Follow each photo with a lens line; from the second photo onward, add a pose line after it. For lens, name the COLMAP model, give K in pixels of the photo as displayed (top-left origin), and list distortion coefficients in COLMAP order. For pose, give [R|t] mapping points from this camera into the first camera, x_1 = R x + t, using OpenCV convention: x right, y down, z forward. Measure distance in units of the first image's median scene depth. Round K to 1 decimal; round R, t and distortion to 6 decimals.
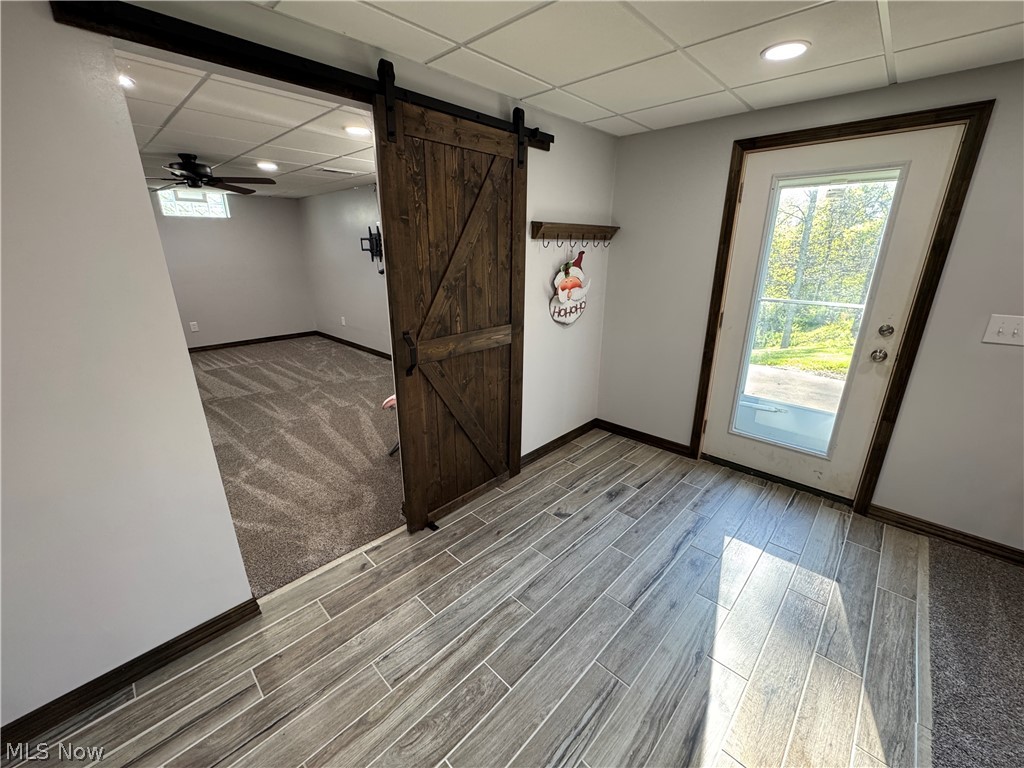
lens RADIAL K [[407.6, 0, 512.7], [0, 407.6, 383.1], [0, 0, 1]] dist [-0.000904, -0.000052]
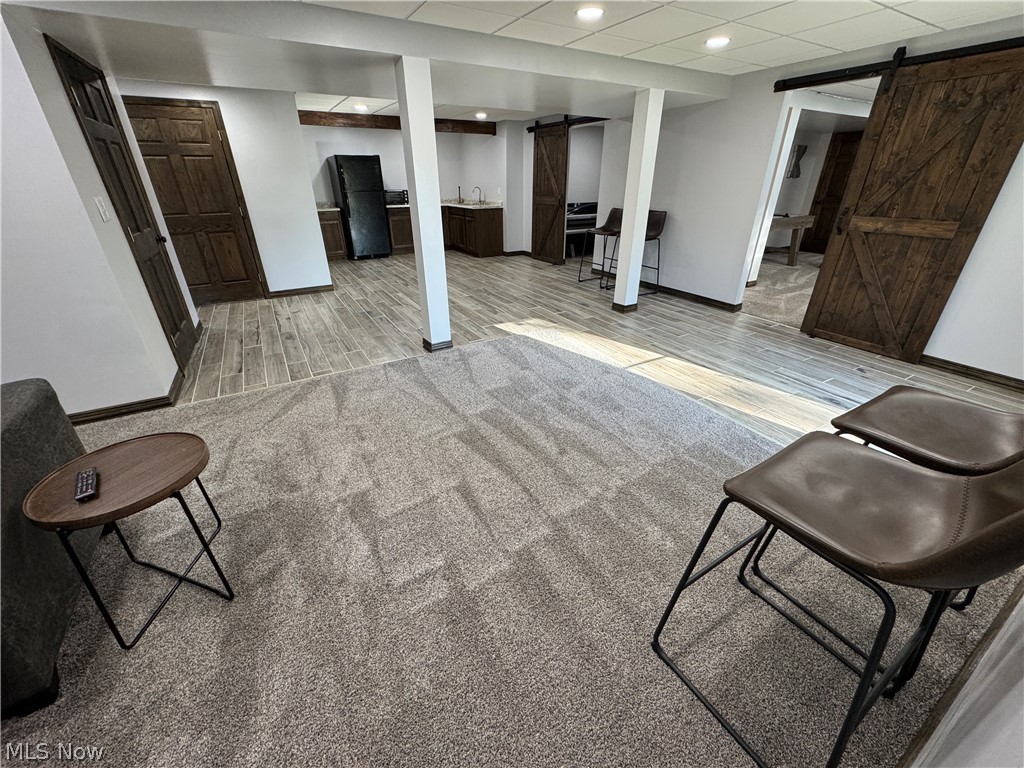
lens RADIAL K [[407.6, 0, 512.3], [0, 407.6, 382.4], [0, 0, 1]] dist [-0.000904, -0.000052]
pose [[-0.280096, 0.434840, -0.855839, 1.804991], [-0.292364, 0.810532, 0.507504, 0.016055], [0.914368, 0.392366, -0.099895, 0.122582]]
